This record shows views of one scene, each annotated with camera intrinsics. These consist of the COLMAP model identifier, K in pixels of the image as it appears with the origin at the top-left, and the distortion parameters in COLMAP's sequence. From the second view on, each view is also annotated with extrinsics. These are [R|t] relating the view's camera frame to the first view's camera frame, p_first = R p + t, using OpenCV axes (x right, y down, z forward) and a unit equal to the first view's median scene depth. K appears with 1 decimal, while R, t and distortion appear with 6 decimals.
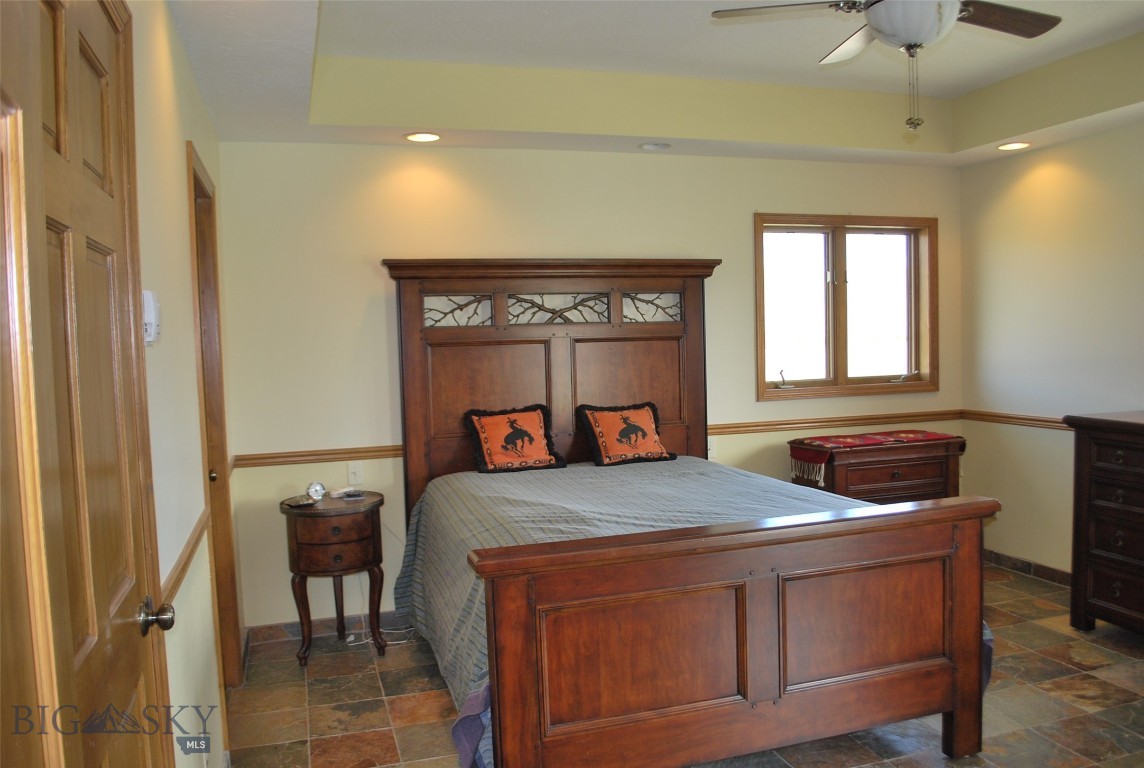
lens RADIAL K [[932.9, 0, 590.7], [0, 932.9, 387.7], [0, 0, 1]] dist [-0.106281, 0.063351]
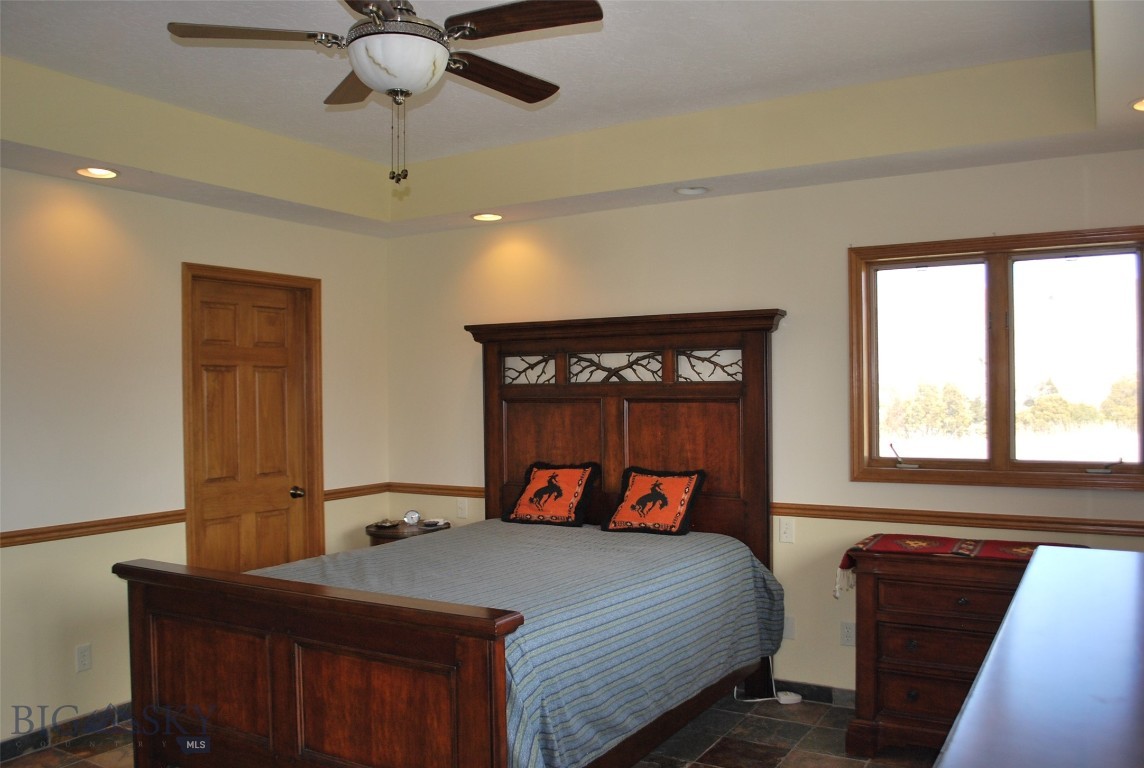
lens RADIAL K [[932.9, 0, 590.7], [0, 932.9, 387.7], [0, 0, 1]] dist [-0.106281, 0.063351]
pose [[0.655180, 0.019290, -0.755226, 0.703775], [-0.050109, 0.998582, -0.017965, -0.044518], [0.753809, 0.049614, 0.655218, 0.333929]]
